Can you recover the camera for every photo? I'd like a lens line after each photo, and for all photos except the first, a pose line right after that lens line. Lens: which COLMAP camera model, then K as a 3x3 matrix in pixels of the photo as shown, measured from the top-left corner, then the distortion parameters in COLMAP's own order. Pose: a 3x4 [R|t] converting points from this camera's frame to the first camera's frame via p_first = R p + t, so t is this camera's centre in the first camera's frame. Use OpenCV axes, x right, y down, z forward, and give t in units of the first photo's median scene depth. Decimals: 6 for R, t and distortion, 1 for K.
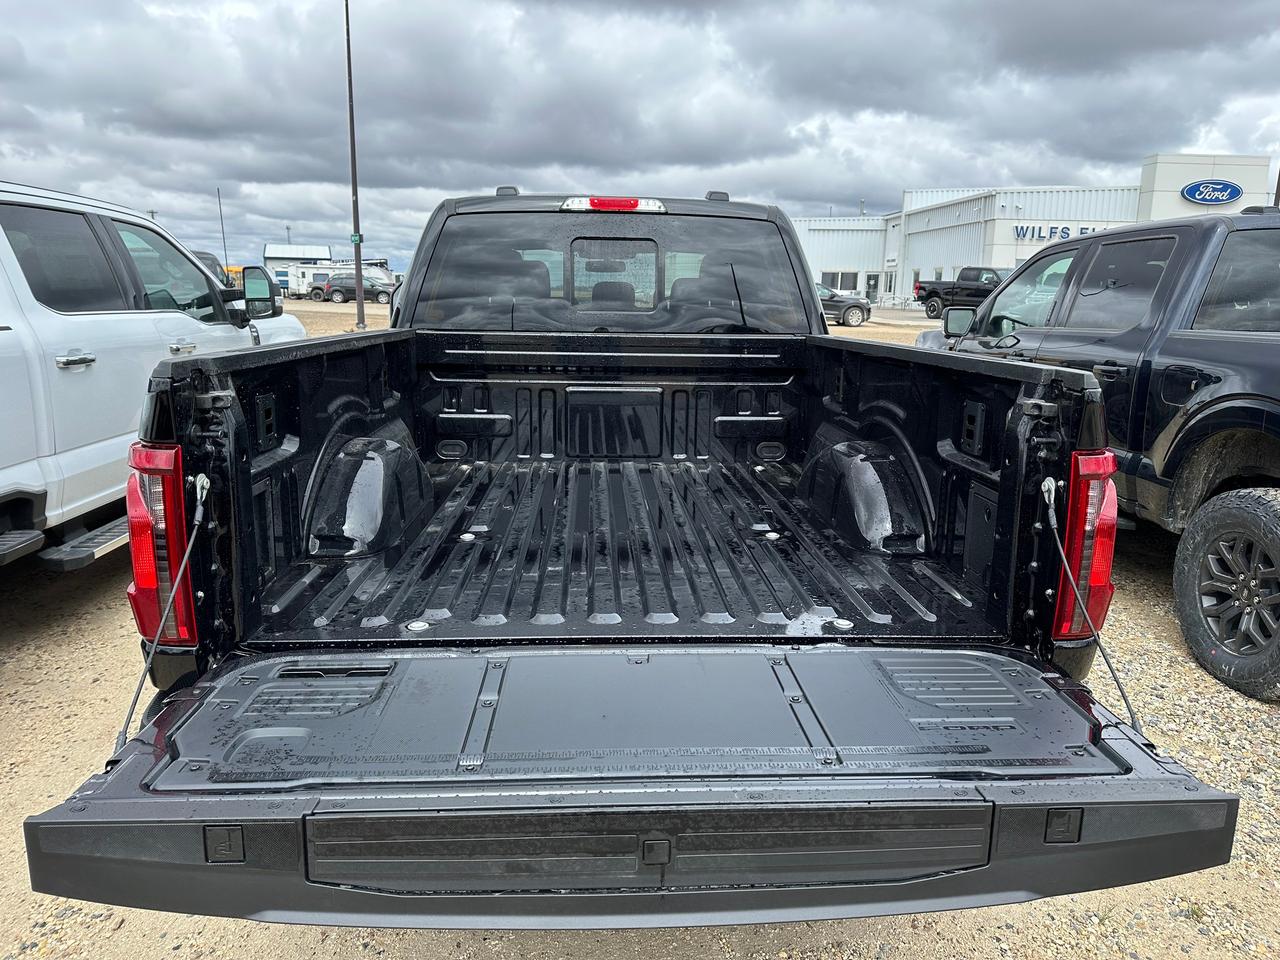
lens RADIAL K [[910.7, 0, 638.7], [0, 910.7, 484.2], [0, 0, 1]] dist [0.026386, -0.038267]
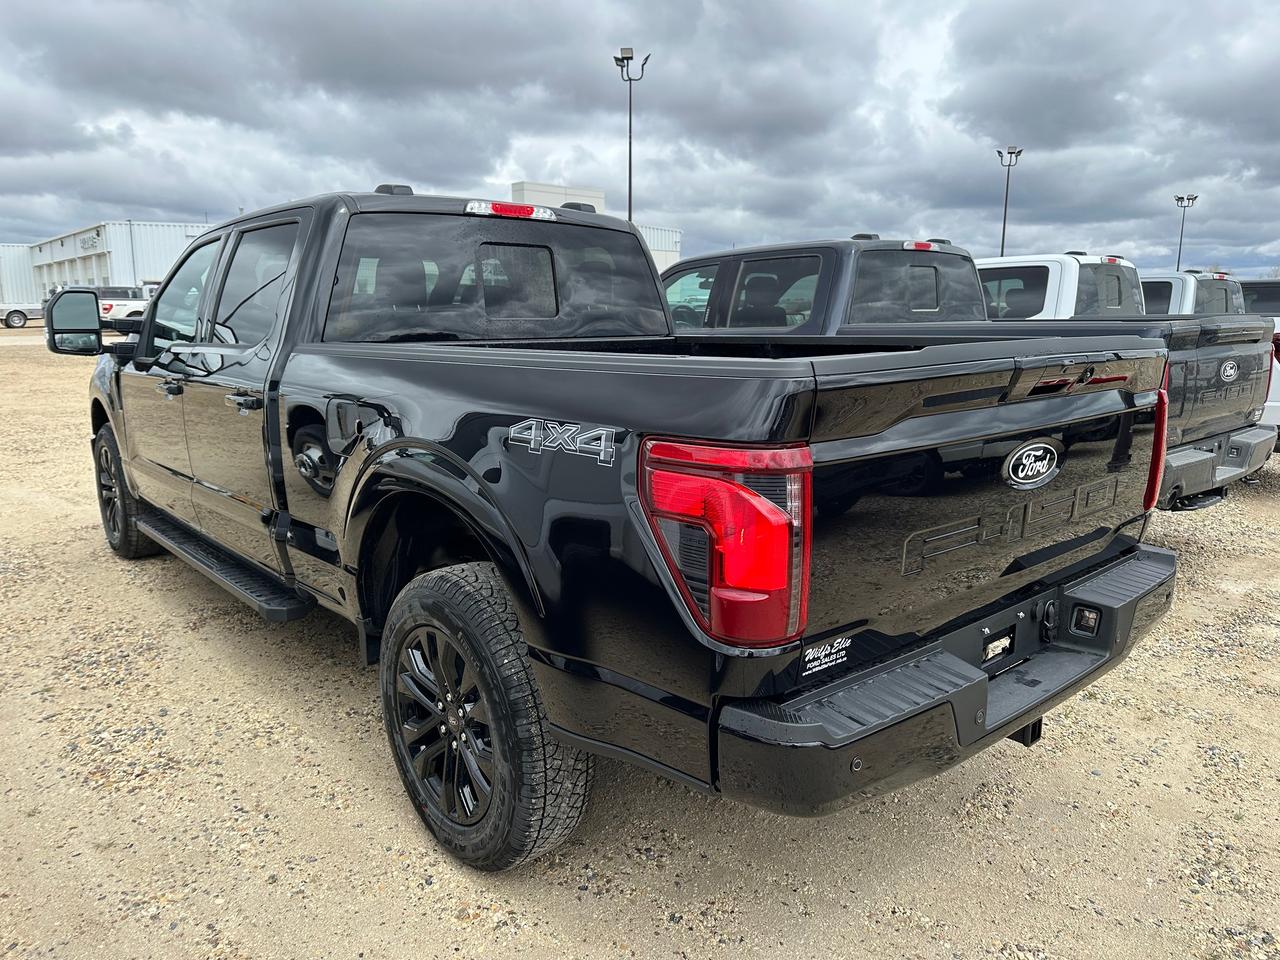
lens RADIAL K [[910.7, 0, 634.8], [0, 910.7, 479.5], [0, 0, 1]] dist [0.026386, -0.038267]
pose [[0.780205, -0.136939, 0.610351, -0.450954], [0.147356, 0.988519, 0.033422, -0.022907], [-0.607920, 0.063863, 0.791426, 0.114857]]
